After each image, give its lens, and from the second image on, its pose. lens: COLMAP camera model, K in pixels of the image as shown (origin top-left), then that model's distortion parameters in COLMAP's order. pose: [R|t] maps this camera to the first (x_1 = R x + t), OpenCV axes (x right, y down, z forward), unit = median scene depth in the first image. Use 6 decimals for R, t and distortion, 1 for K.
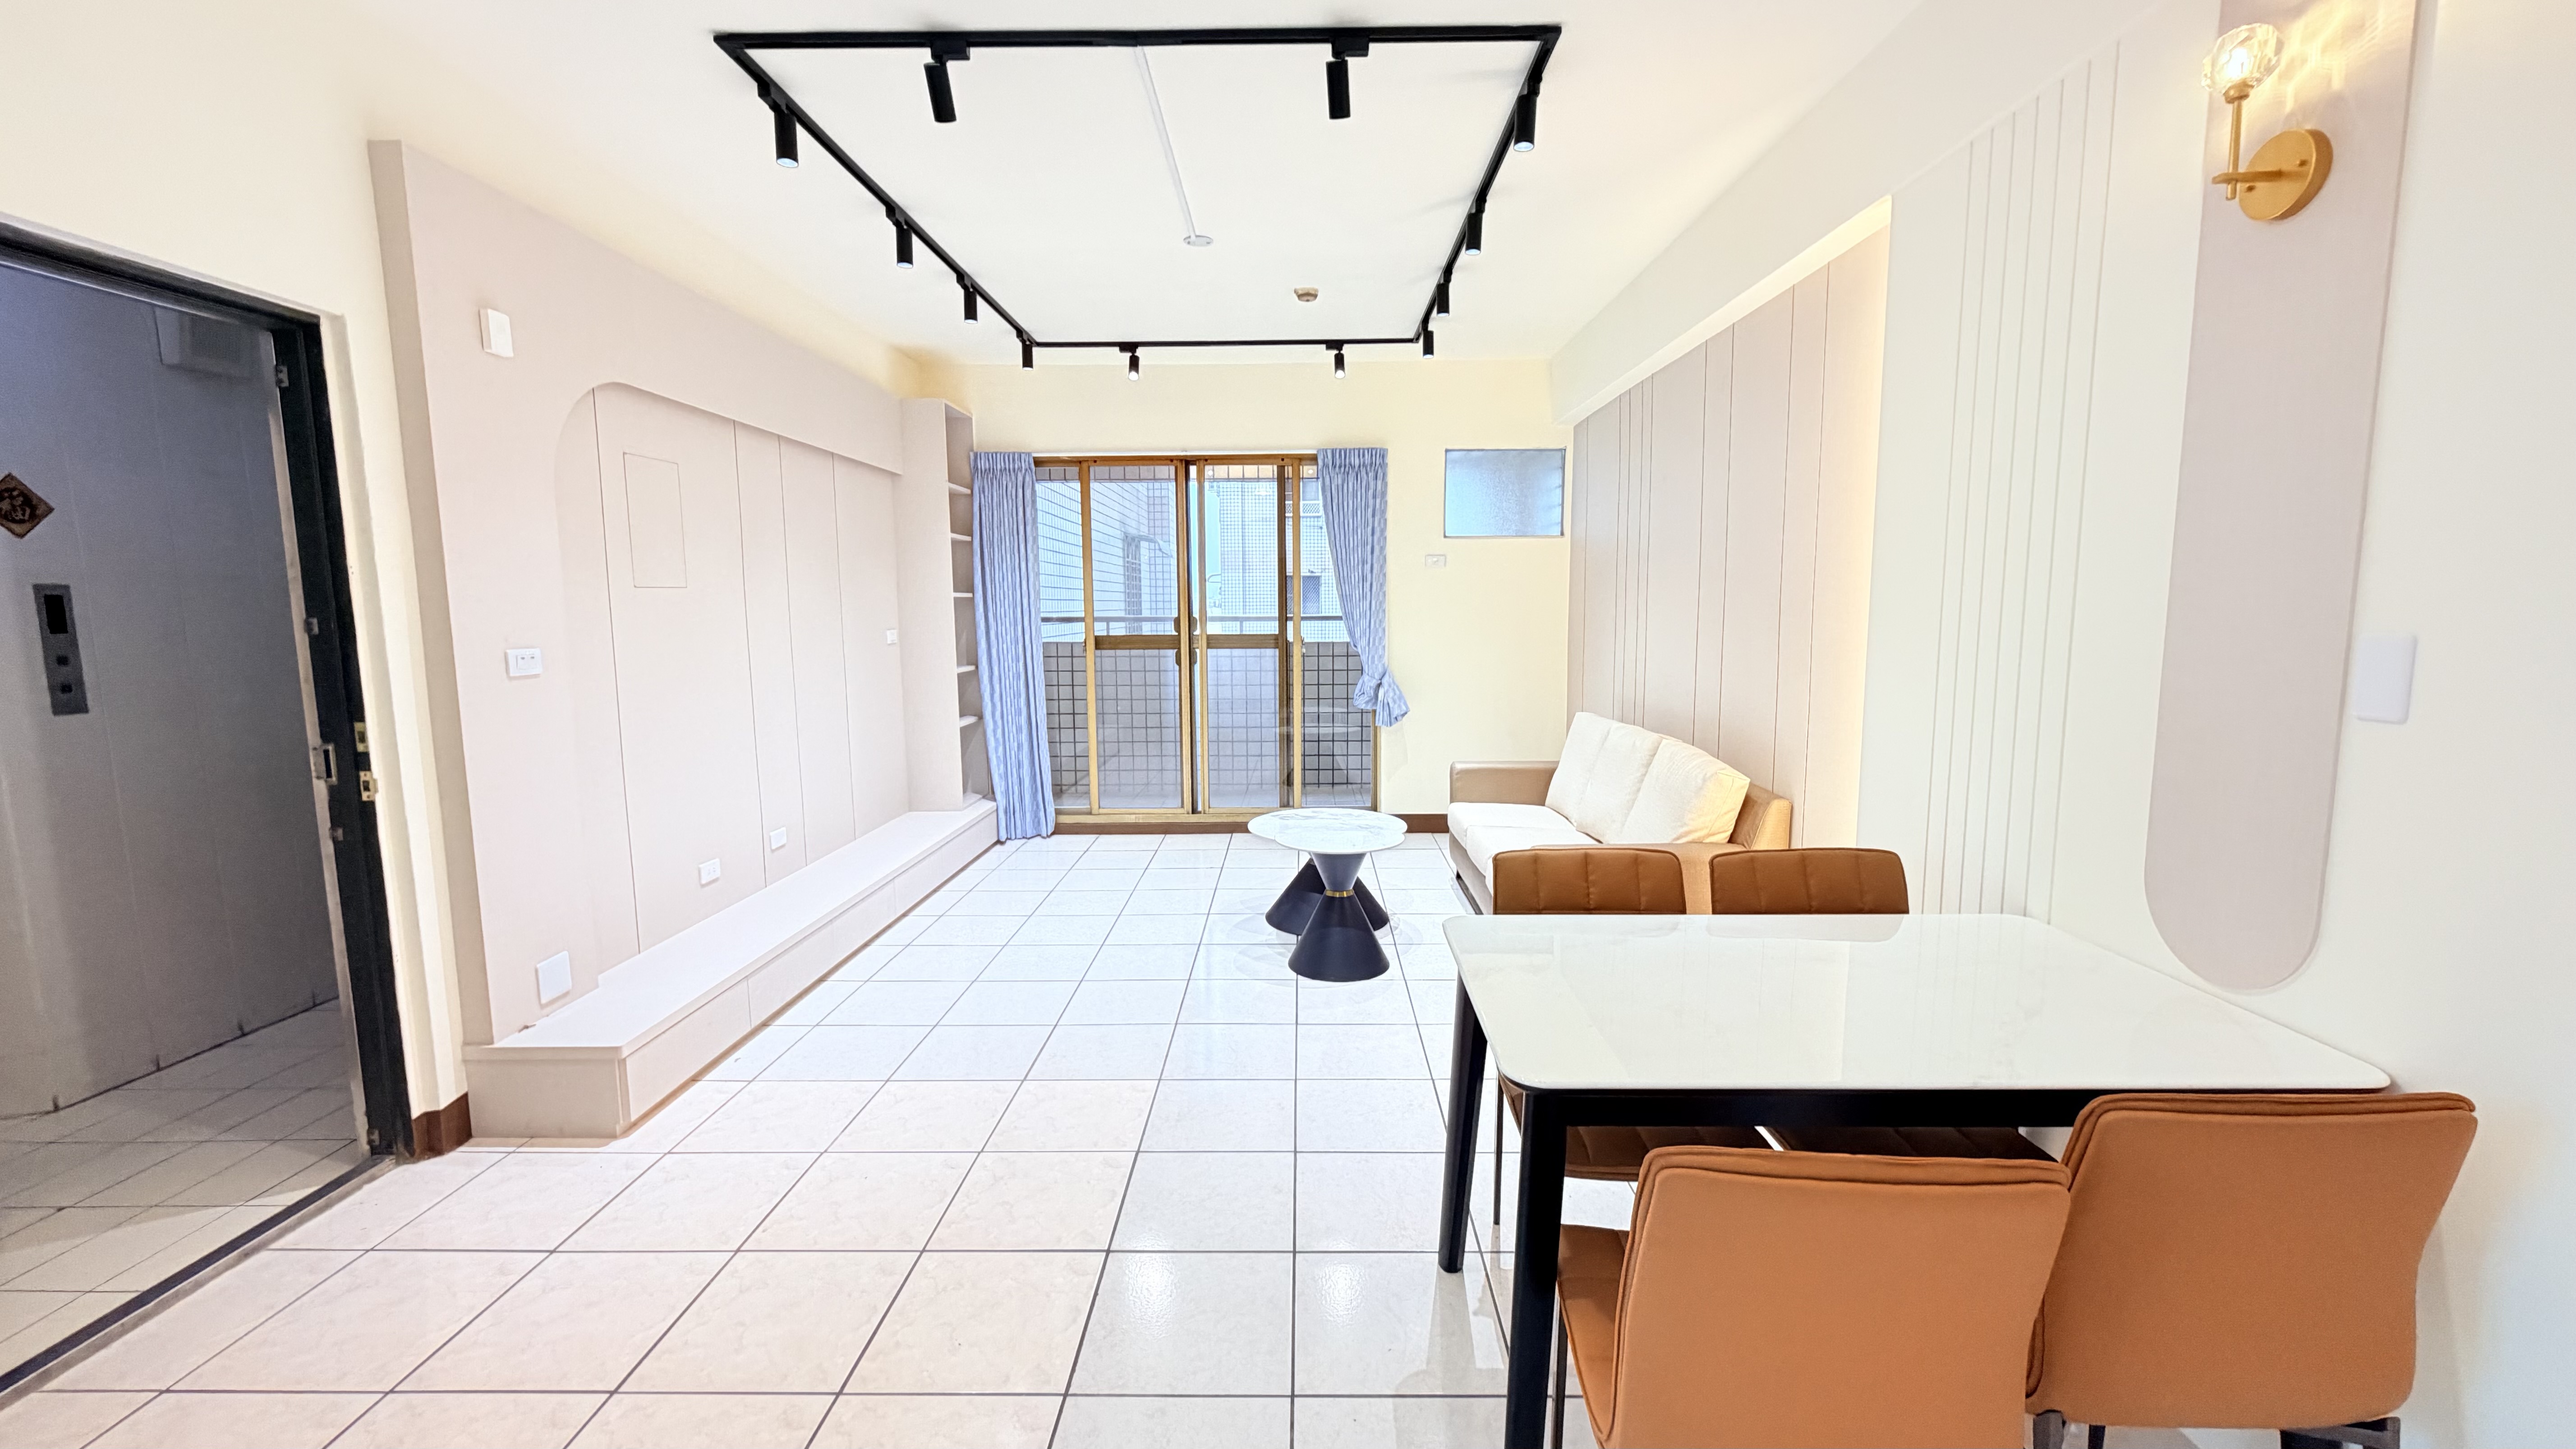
lens RADIAL K [[1025.1, 0, 1291.9], [0, 1025.1, 721.1], [0, 0, 1]] dist [0.004644, 0.000313]
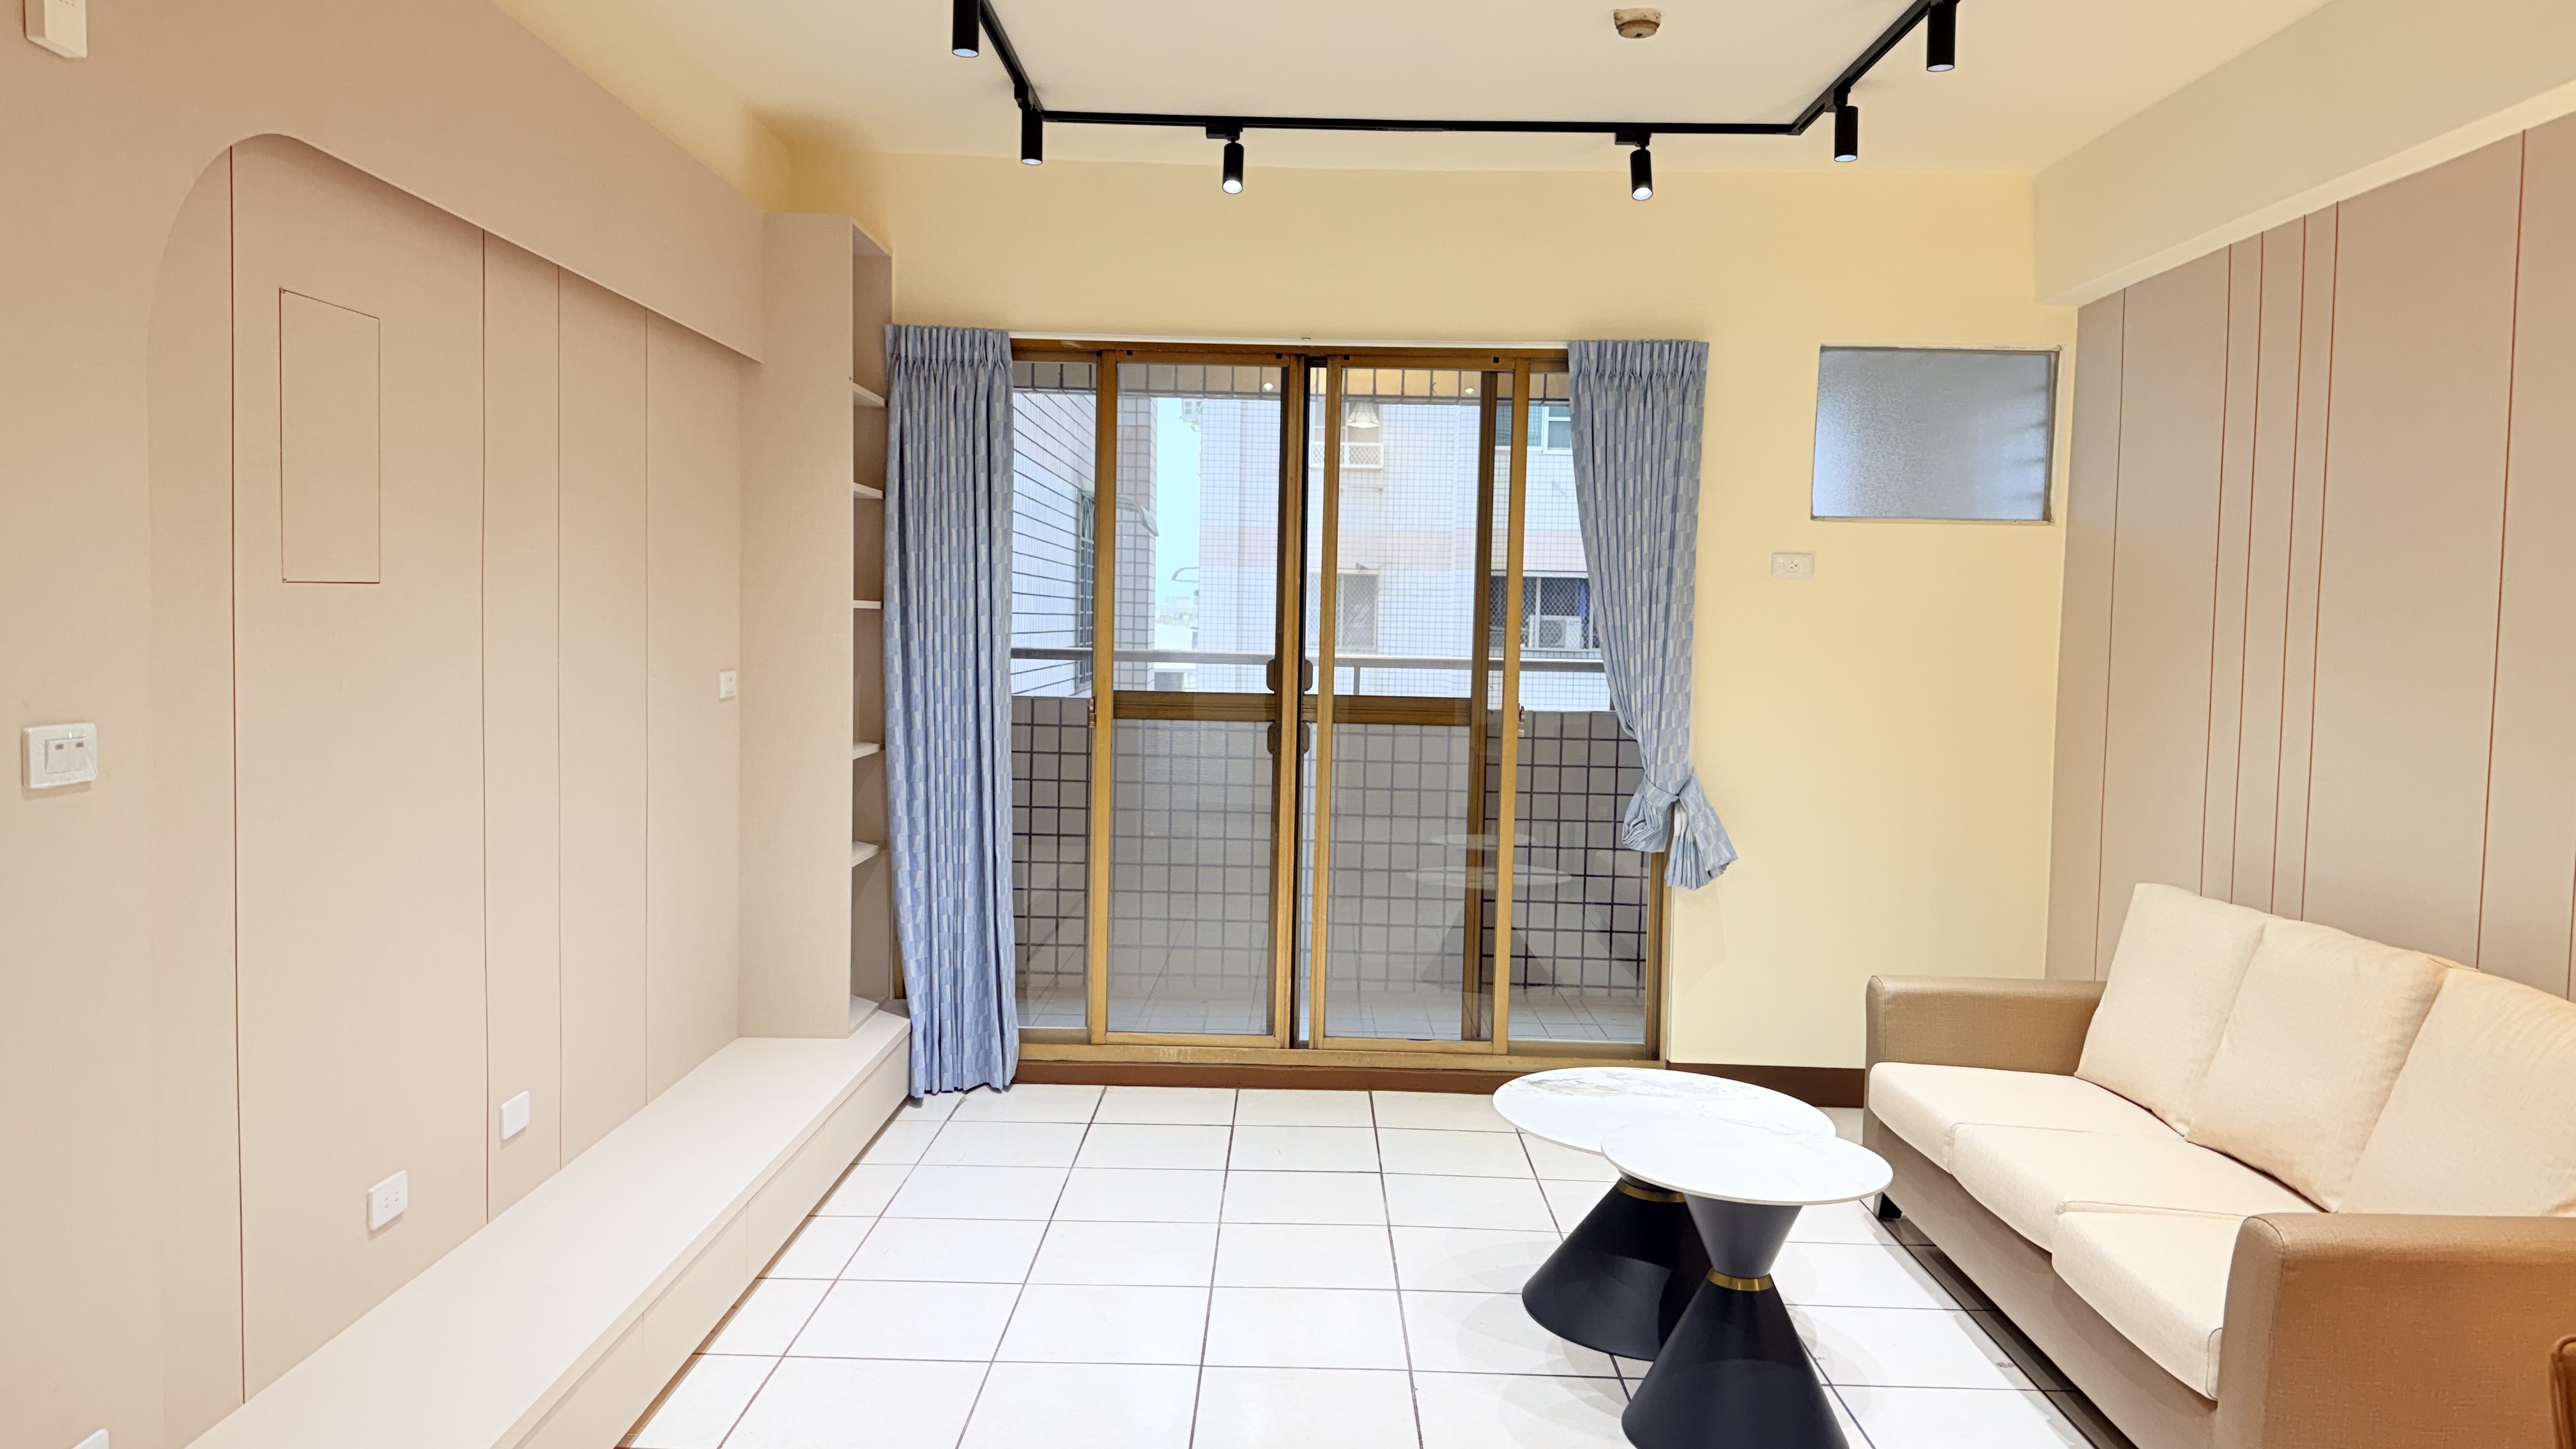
lens RADIAL K [[1810.1, 0, 1285.4], [0, 1810.1, 729.3], [0, 0, 1]] dist [0.072002, -0.015450]
pose [[0.999531, 0.030609, -0.001260, -0.108325], [-0.030633, 0.998045, -0.054485, -0.018487], [-0.000411, 0.054498, 0.998514, 0.106075]]
